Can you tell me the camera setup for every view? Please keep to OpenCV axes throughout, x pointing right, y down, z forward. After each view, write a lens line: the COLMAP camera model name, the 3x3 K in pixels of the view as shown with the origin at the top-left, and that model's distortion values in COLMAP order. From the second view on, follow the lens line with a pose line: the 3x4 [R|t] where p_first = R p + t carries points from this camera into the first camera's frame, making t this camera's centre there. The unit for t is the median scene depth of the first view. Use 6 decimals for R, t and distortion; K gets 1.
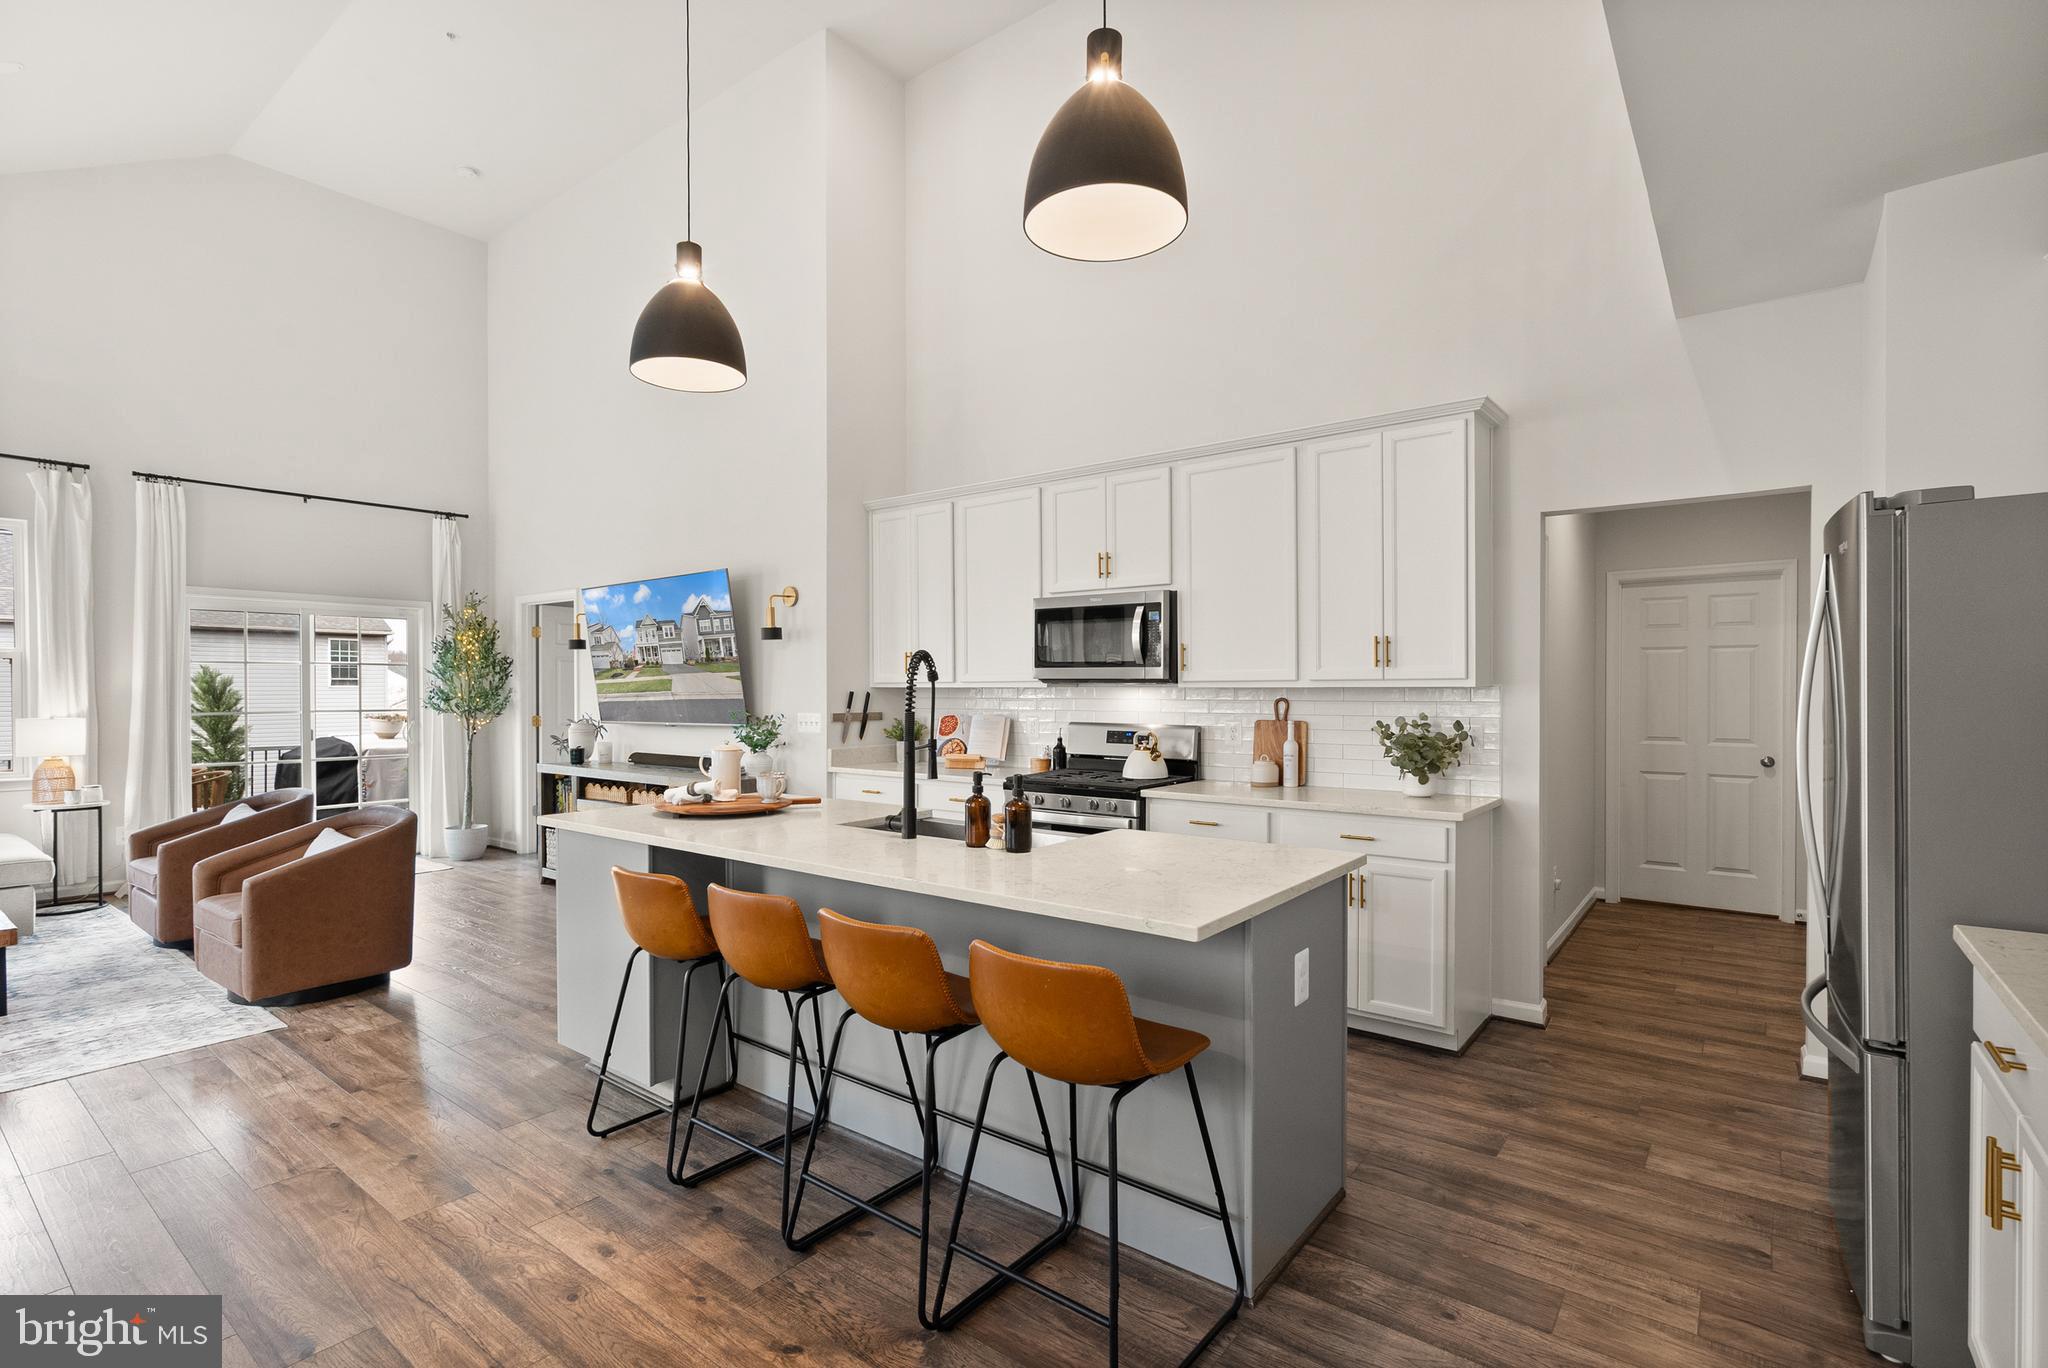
lens RADIAL K [[950.2, 0, 1015.9], [0, 950.2, 696.5], [0, 0, 1]] dist [-0.002672, 0.008943]
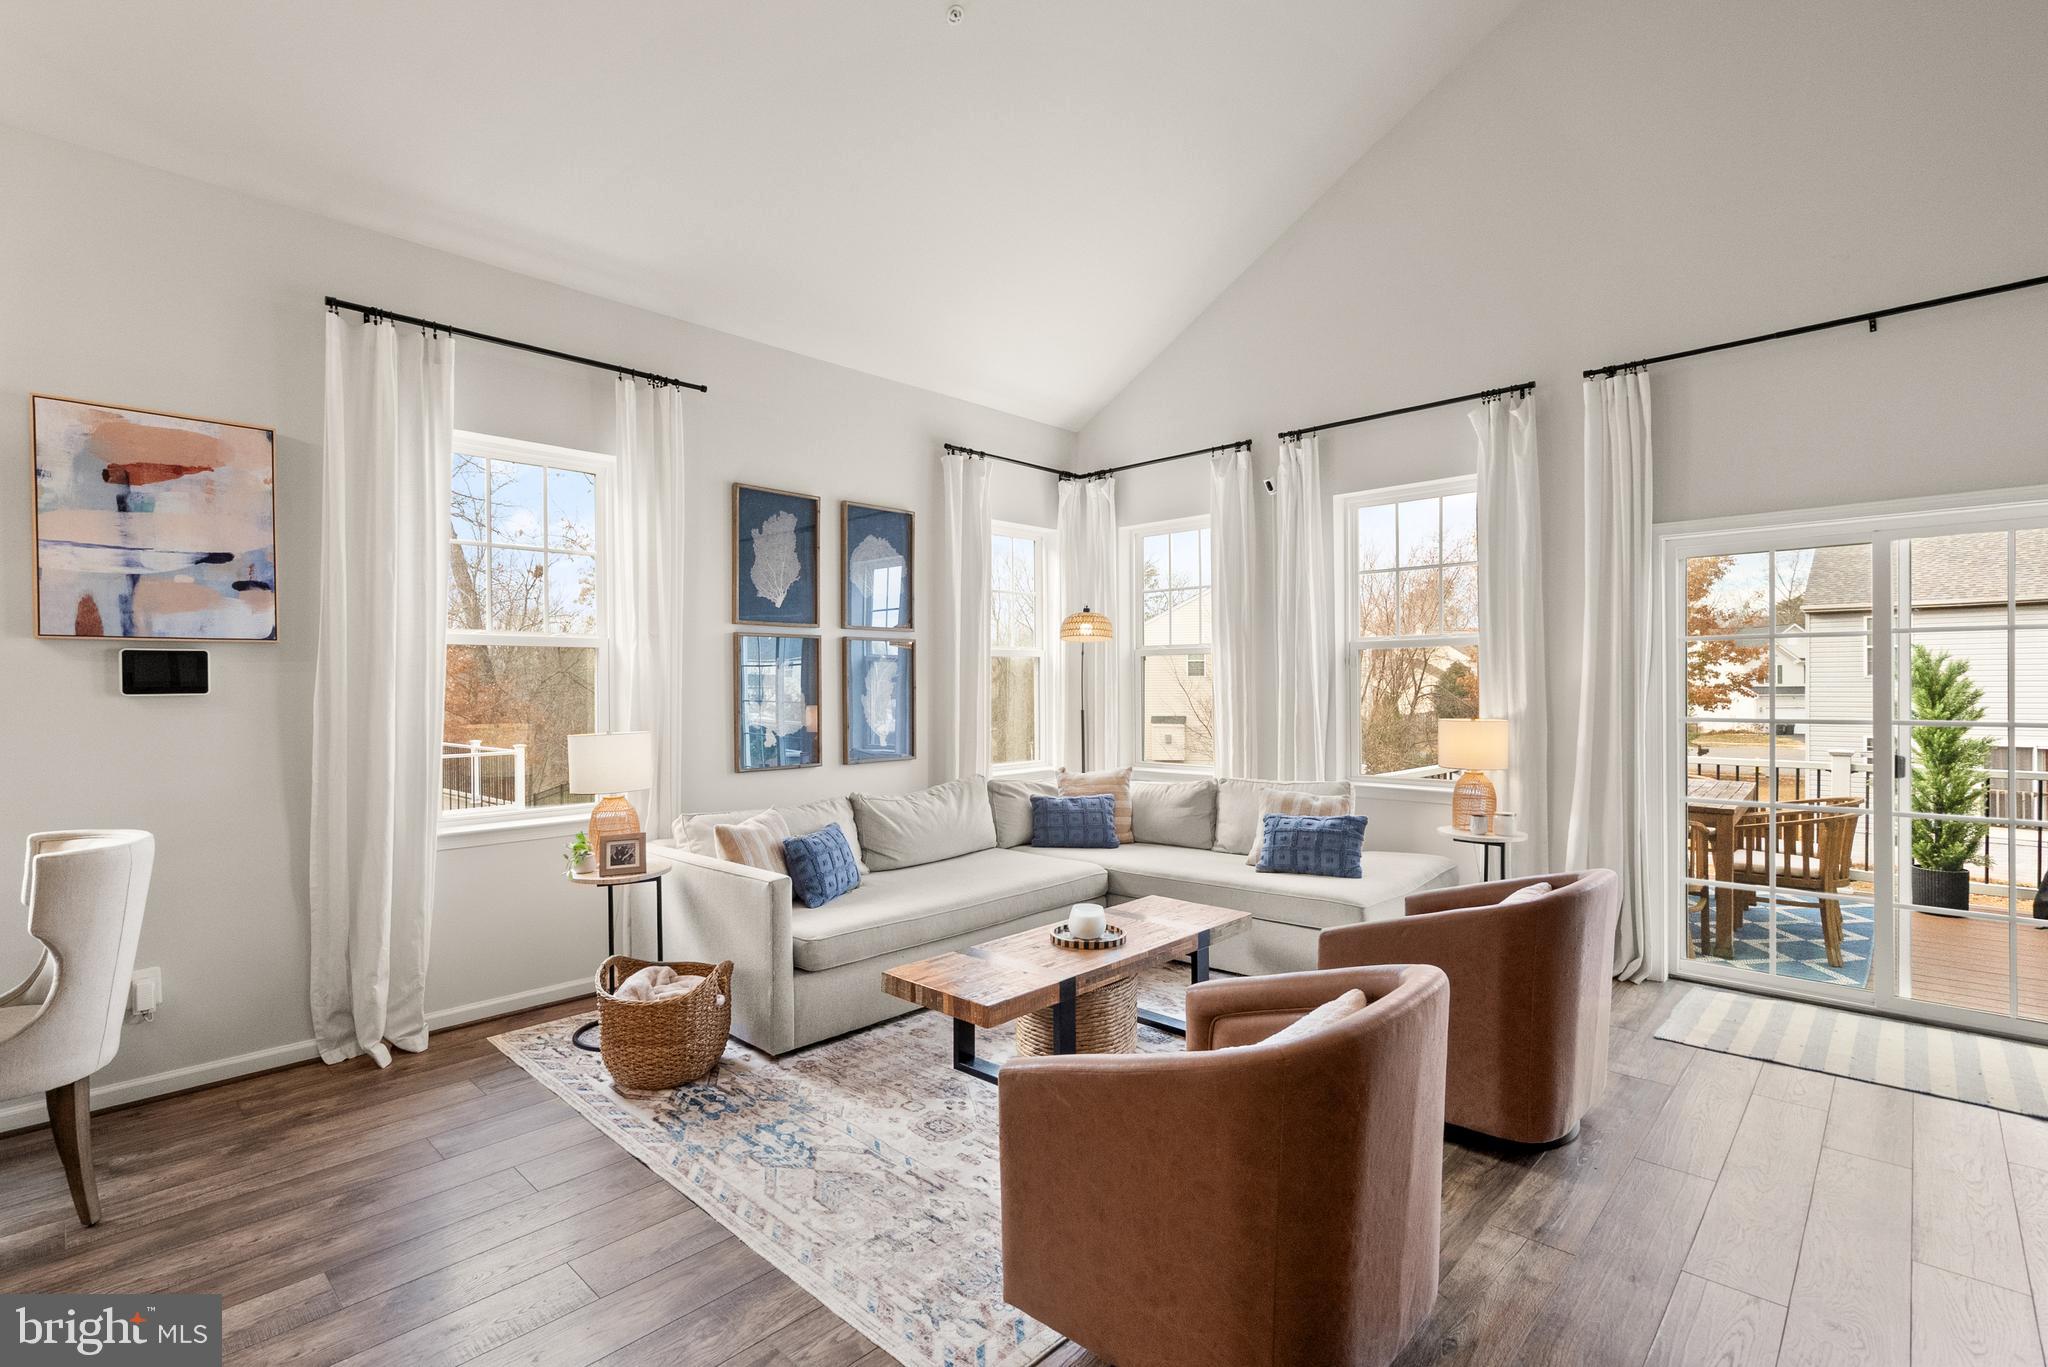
lens RADIAL K [[944.0, 0, 1012.9], [0, 944.0, 684.0], [0, 0, 1]] dist [-0.002918, 0.000603]
pose [[-0.108115, 0.001550, -0.994137, -0.210136], [-0.003410, 0.999992, 0.001930, -0.006315], [0.994133, 0.003598, -0.108109, 0.723630]]
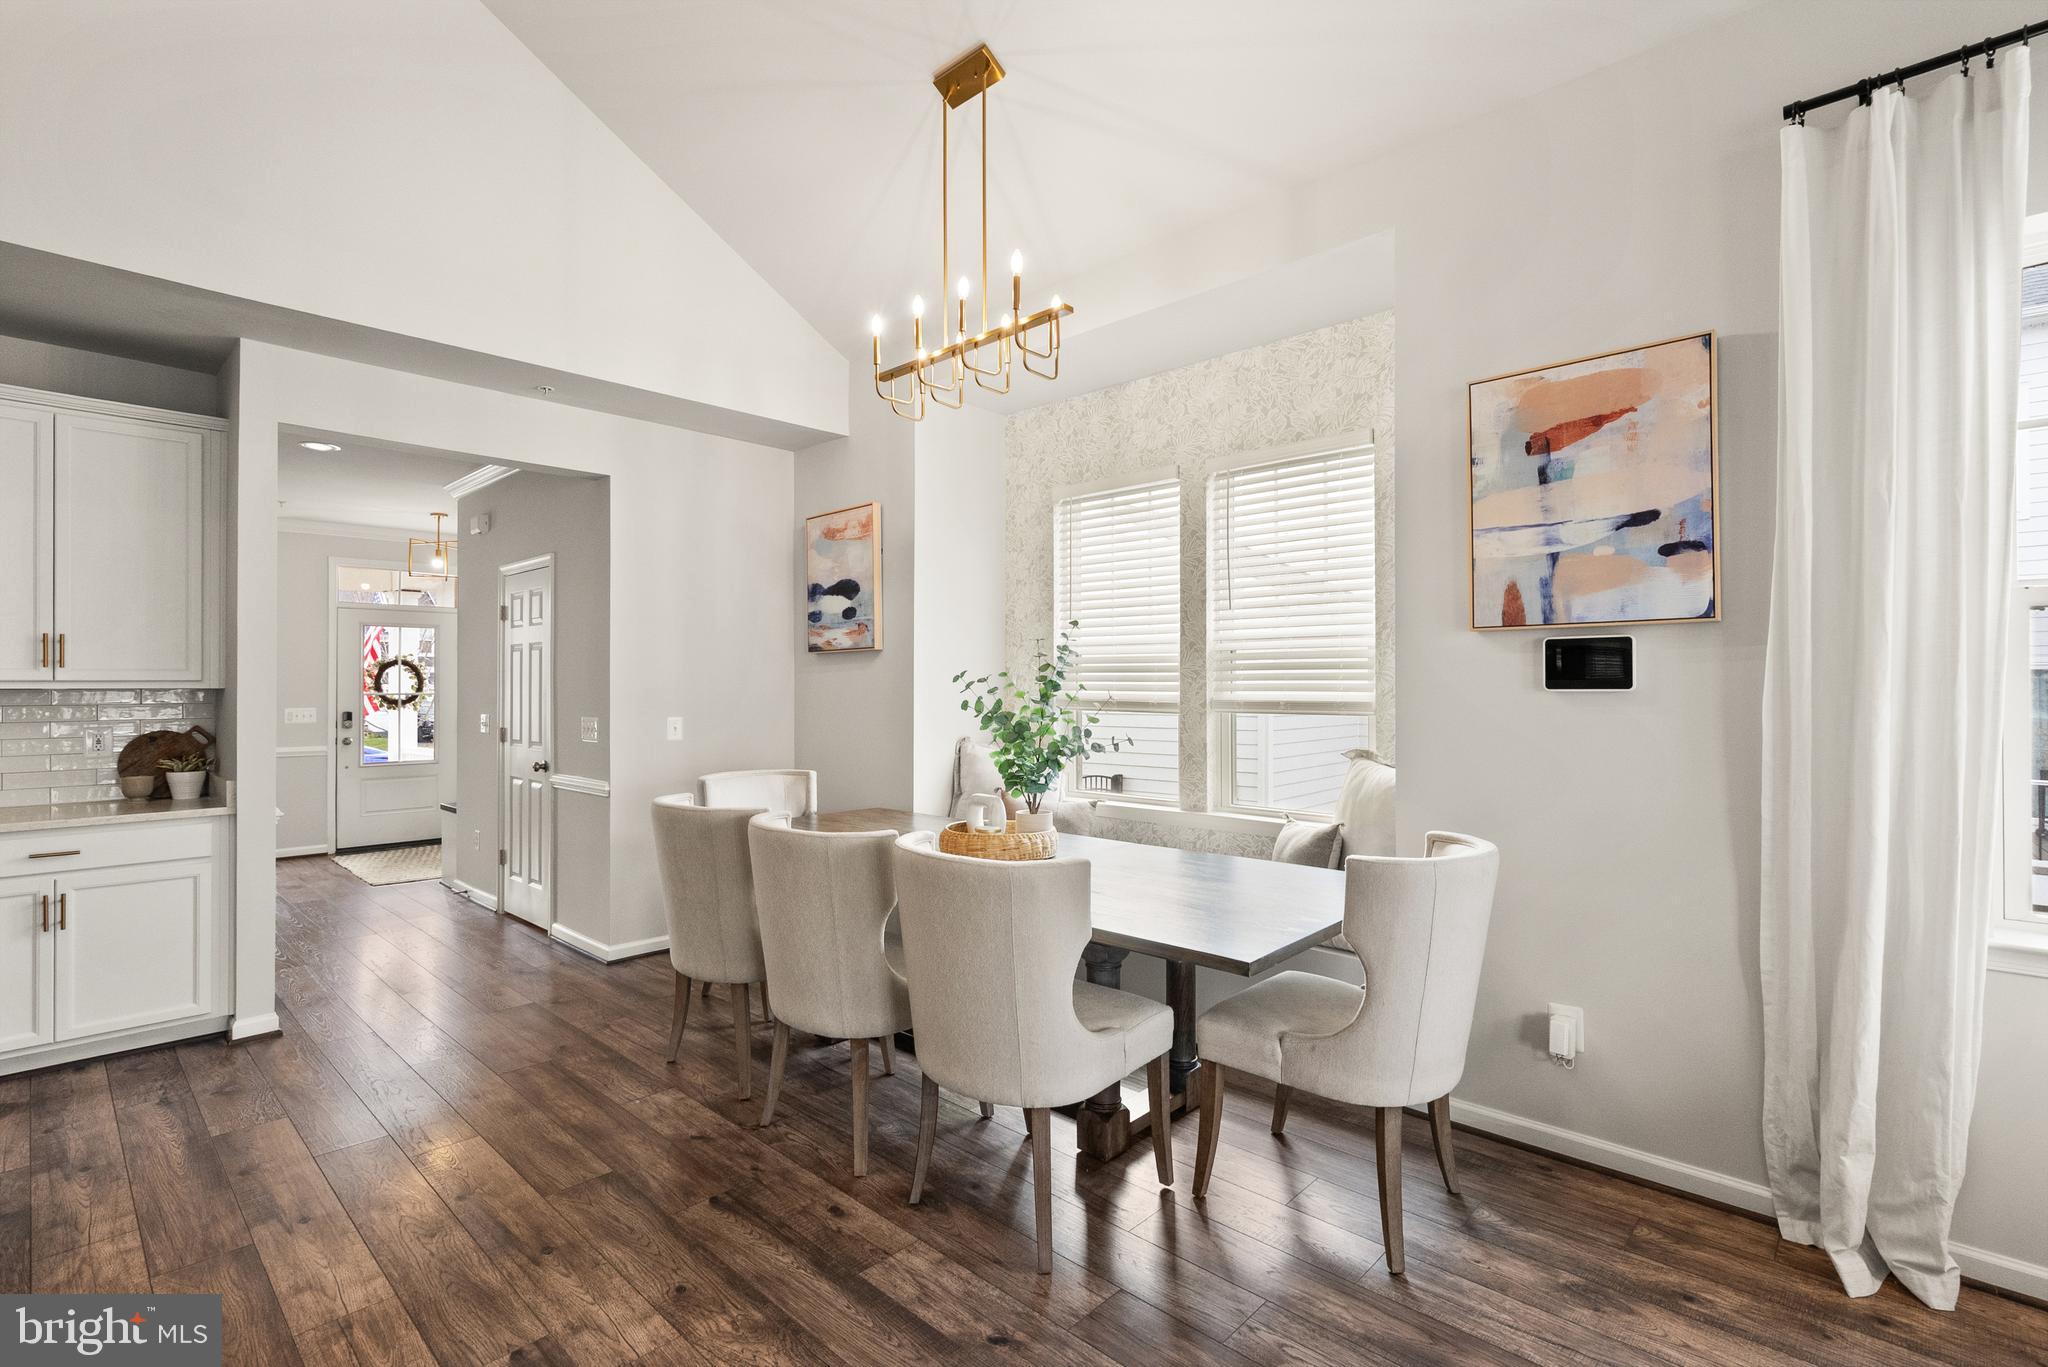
lens RADIAL K [[942.8, 0, 1006.8], [0, 942.8, 680.1], [0, 0, 1]] dist [-0.000028, 0.000693]
pose [[-0.994492, 0.003279, 0.104760, -0.466933], [0.003810, 0.999981, 0.004878, -0.005713], [-0.104742, 0.005250, -0.994486, 0.666037]]
